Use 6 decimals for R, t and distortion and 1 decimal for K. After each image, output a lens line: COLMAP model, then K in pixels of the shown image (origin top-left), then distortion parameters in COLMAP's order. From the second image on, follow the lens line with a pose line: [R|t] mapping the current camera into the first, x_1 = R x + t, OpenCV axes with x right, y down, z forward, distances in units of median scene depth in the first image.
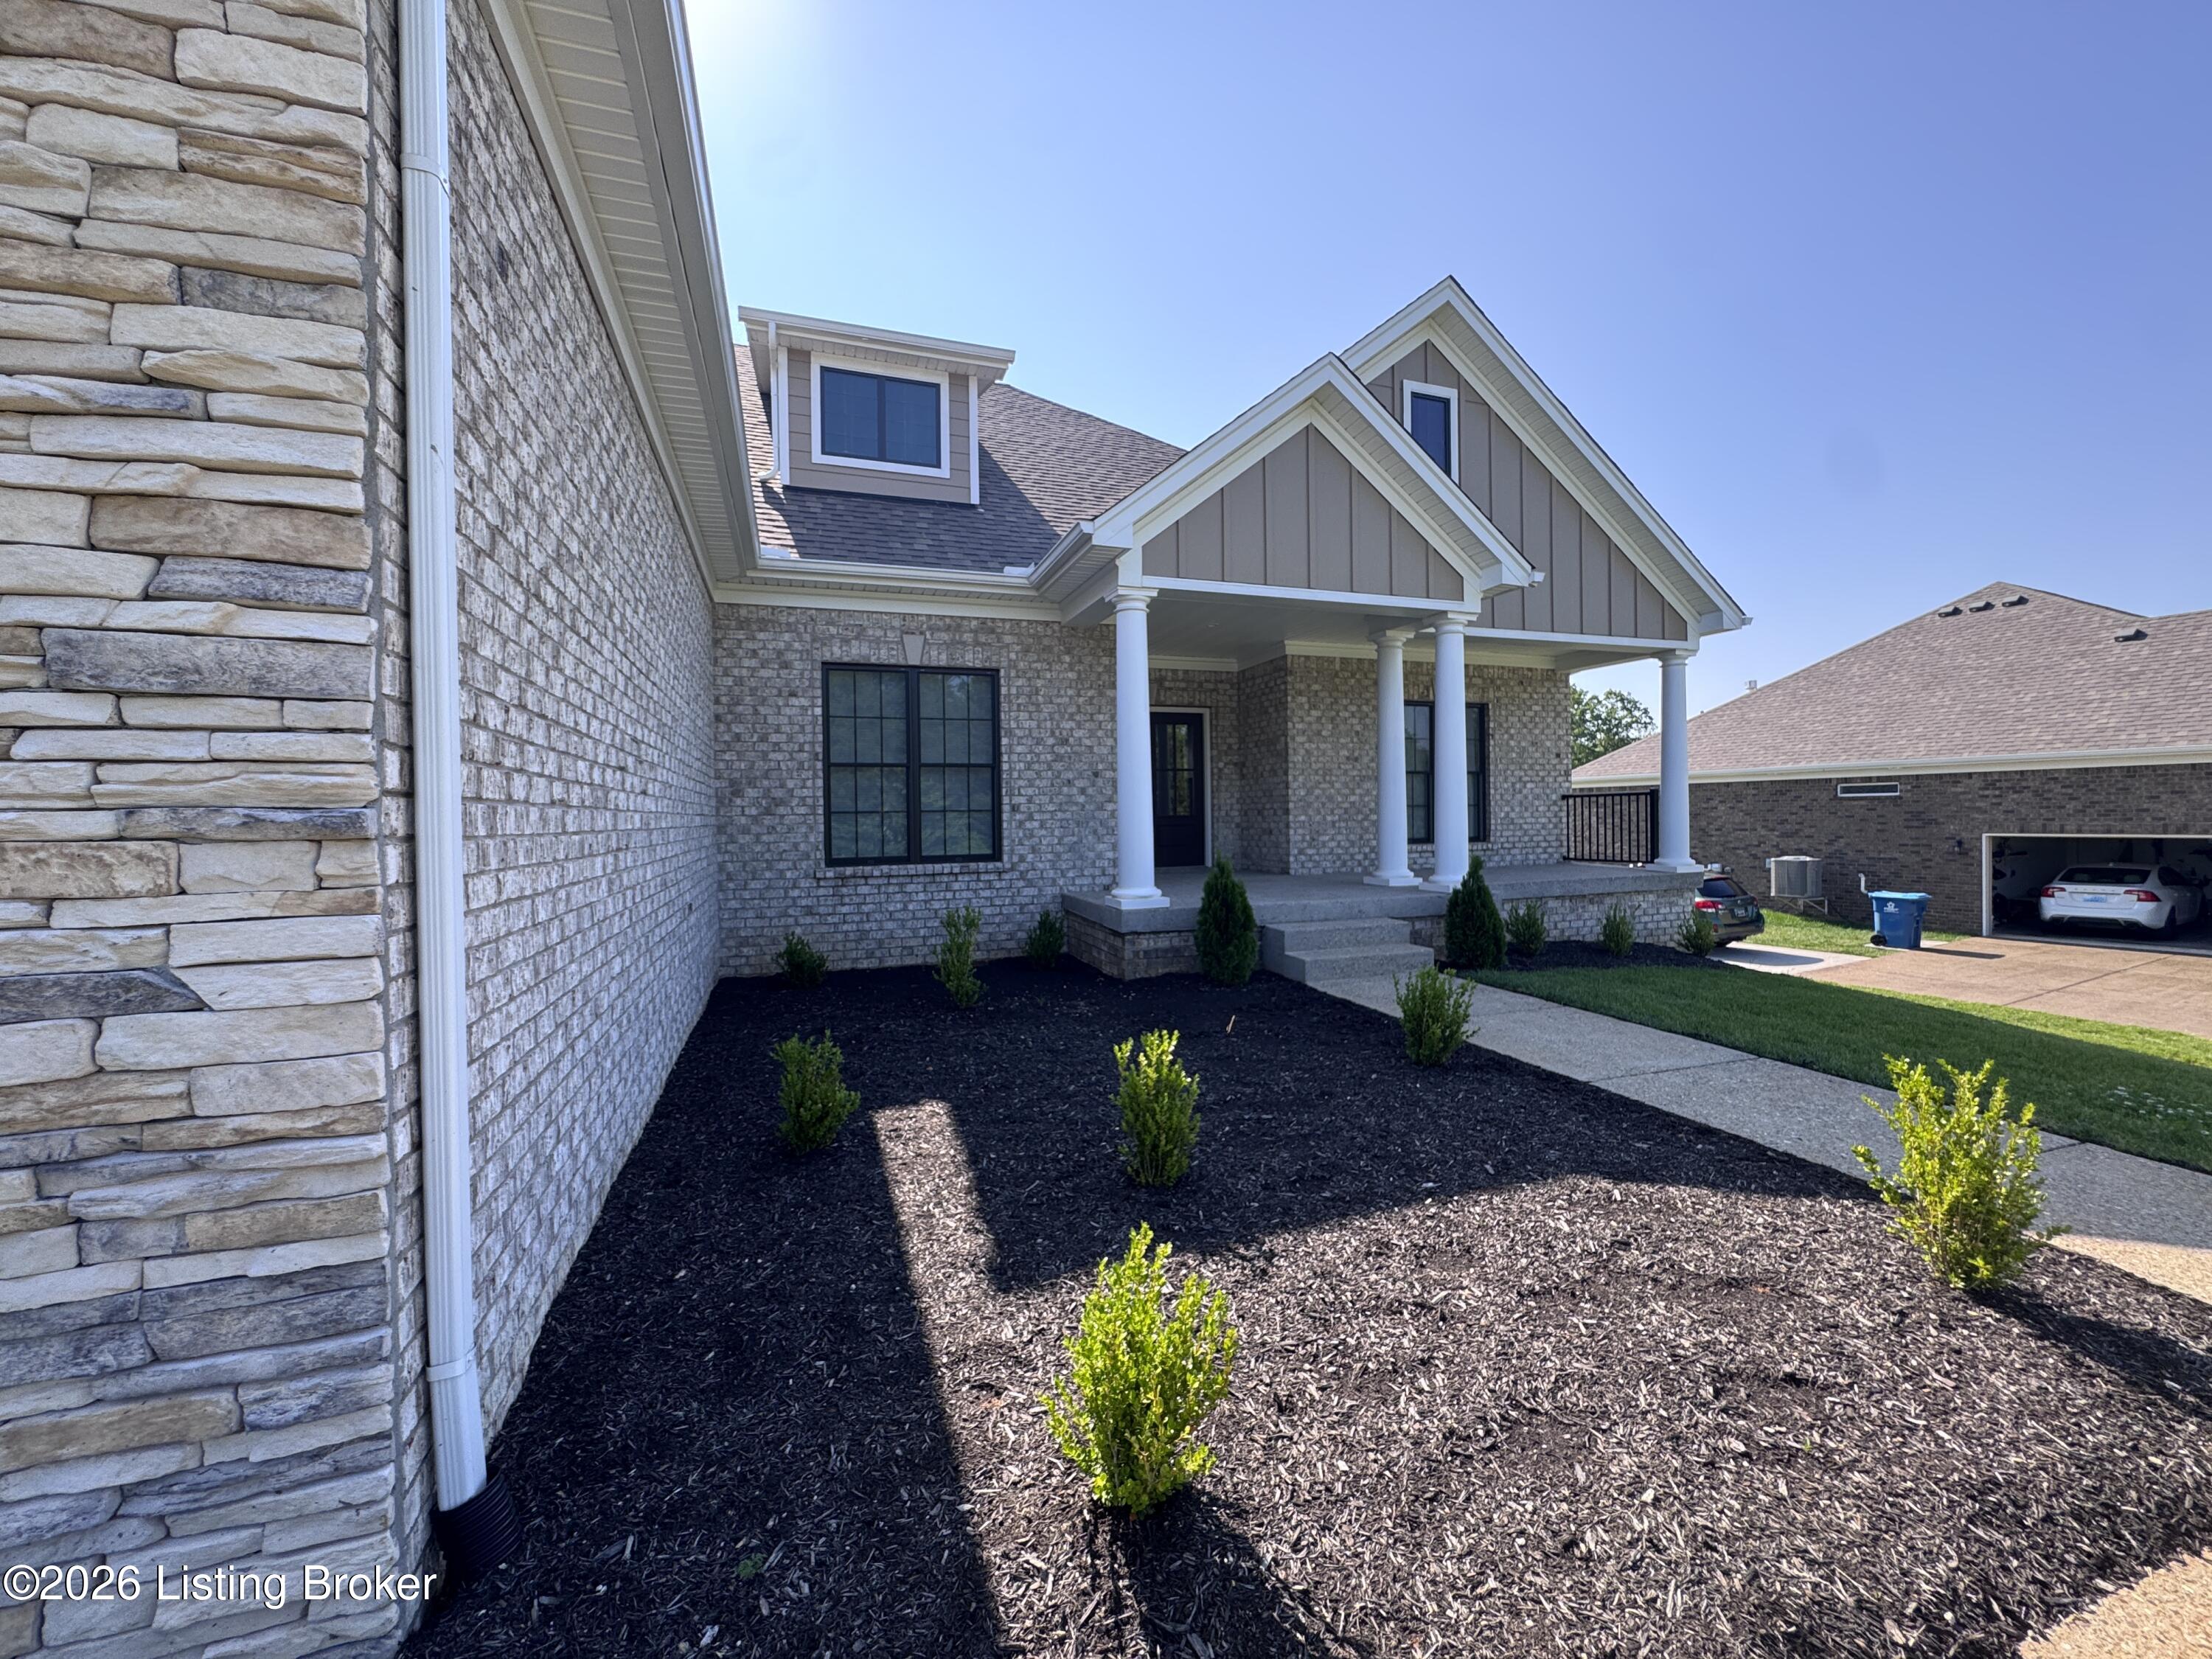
lens RADIAL K [[887.1, 0, 1109.9], [0, 887.1, 826.7], [0, 0, 1]] dist [-0.004108, 0.000189]
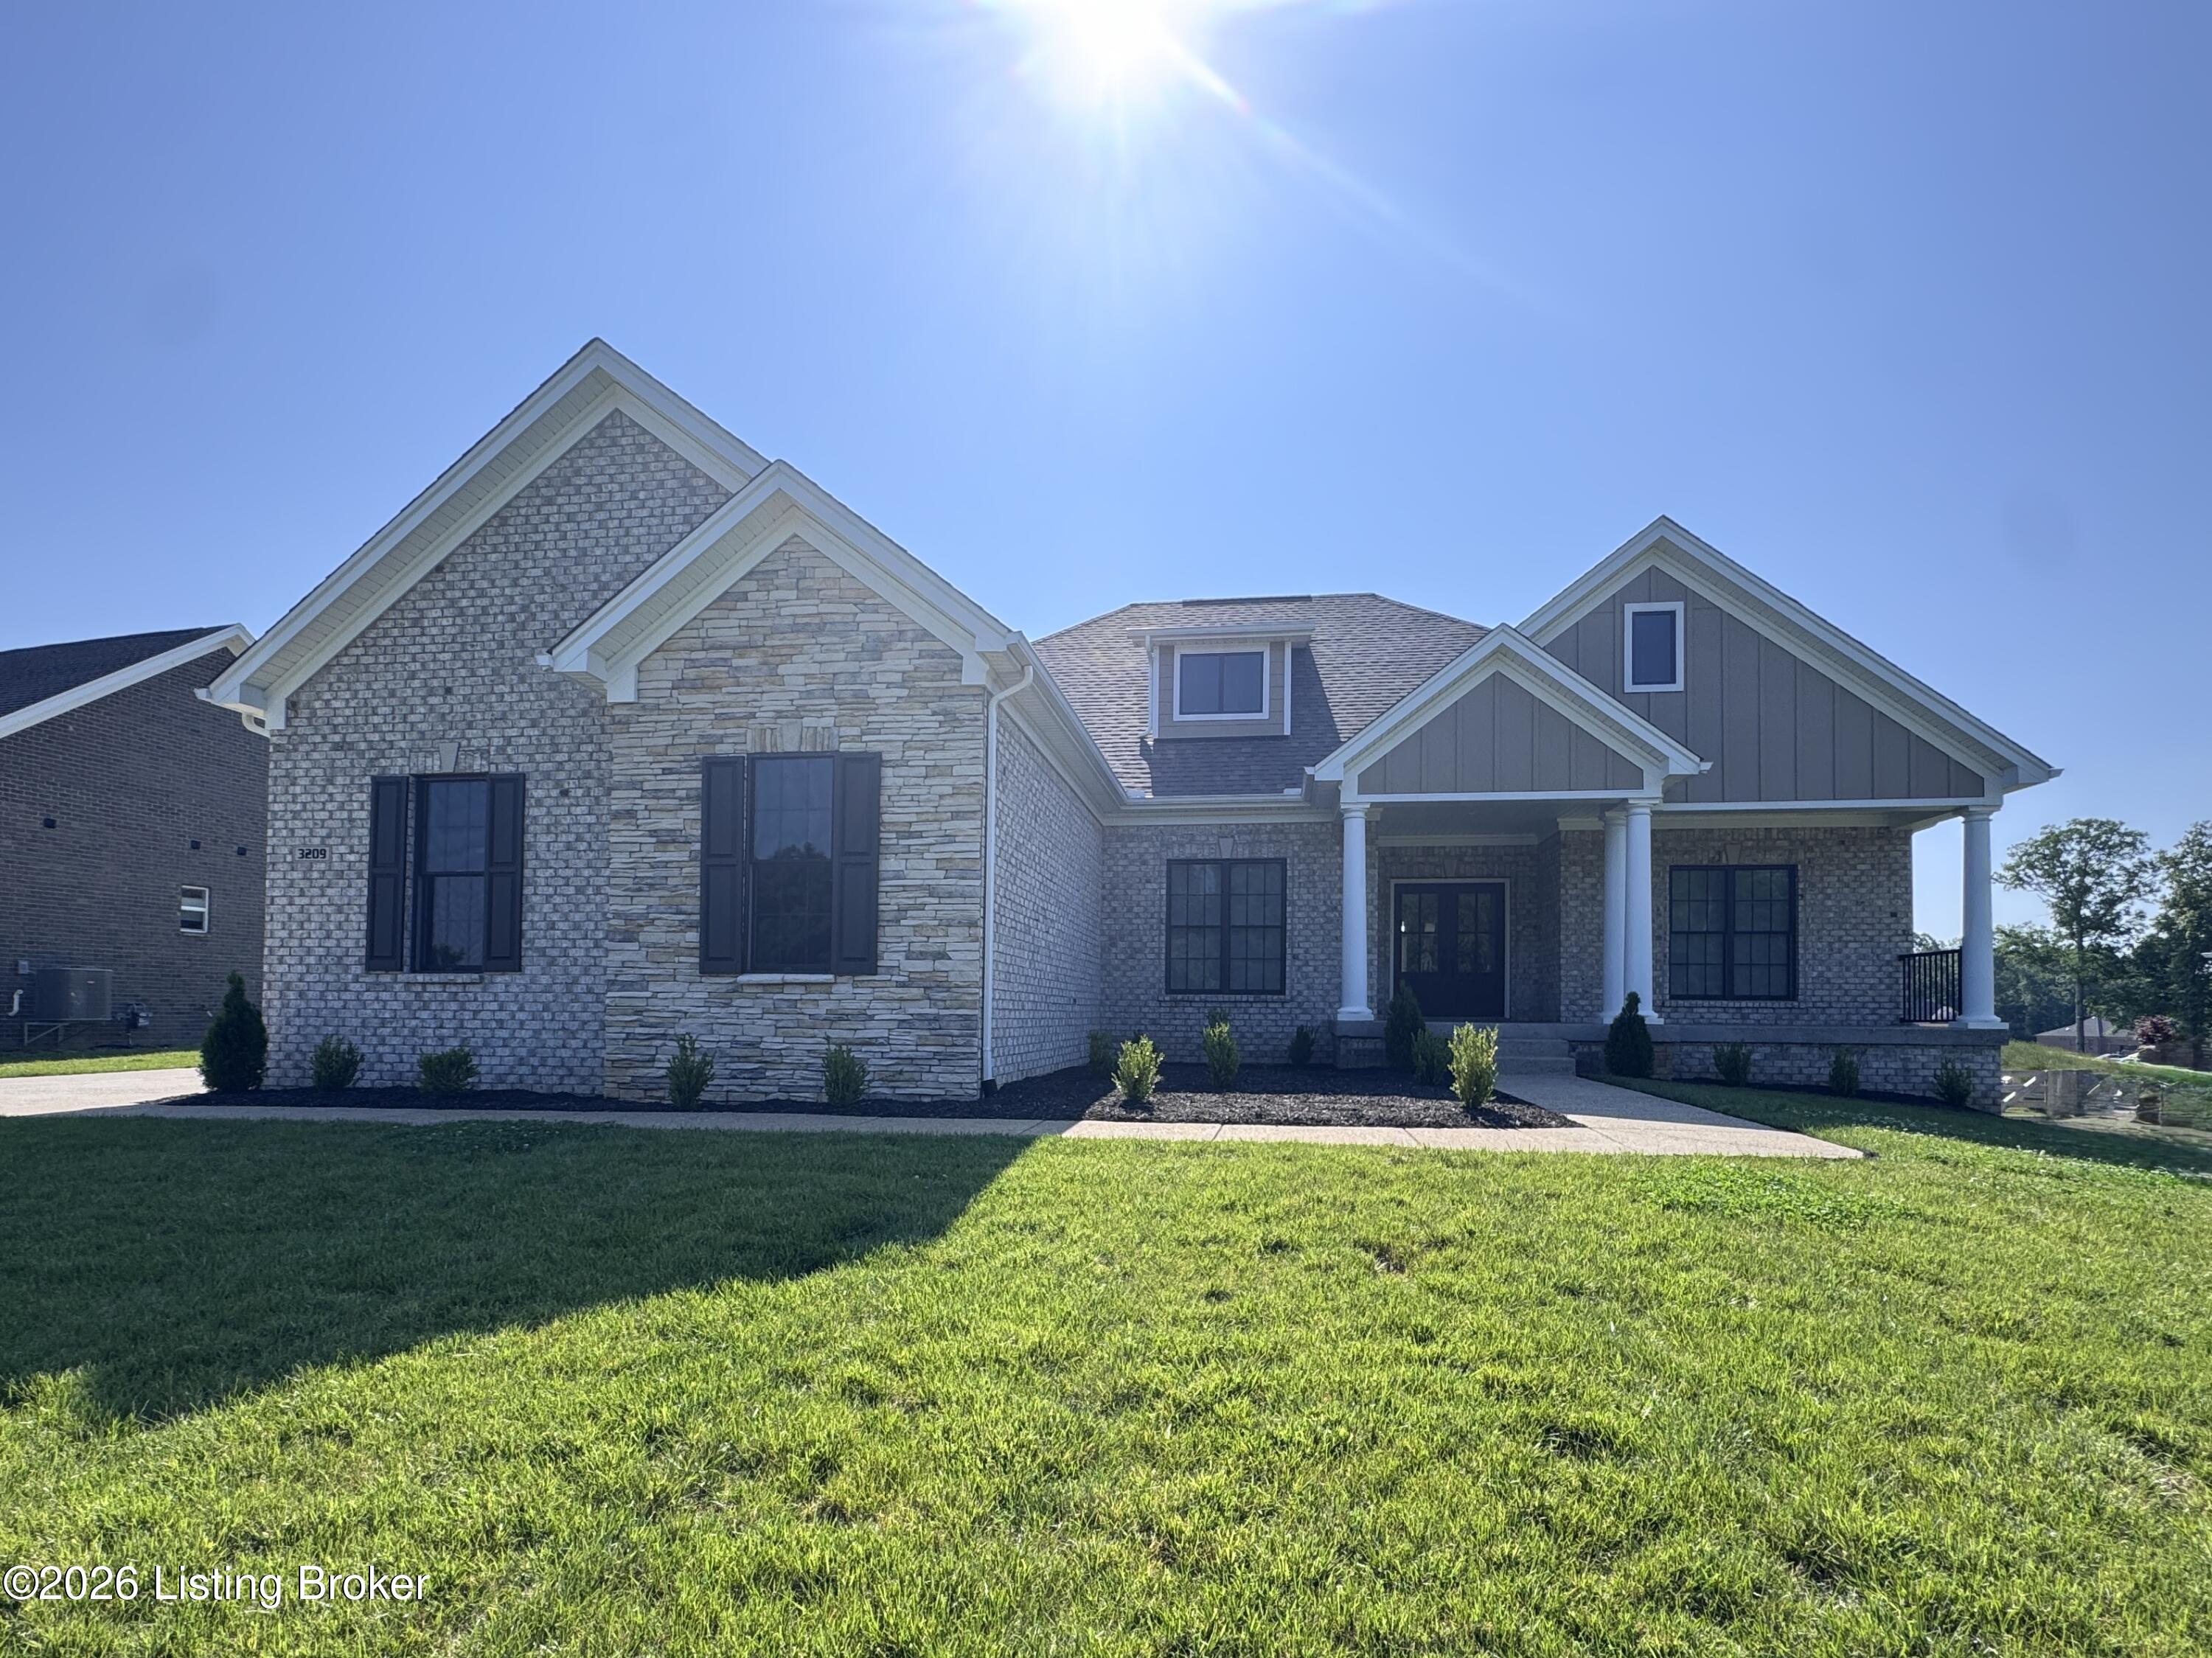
lens RADIAL K [[1115.1, 0, 1095.0], [0, 1115.1, 983.7], [0, 0, 1]] dist [-0.002548, -0.000587]
pose [[0.880819, 0.012314, -0.473294, 0.463218], [-0.030590, 0.999053, -0.030937, 0.088497], [0.472464, 0.041727, 0.880361, -0.718773]]
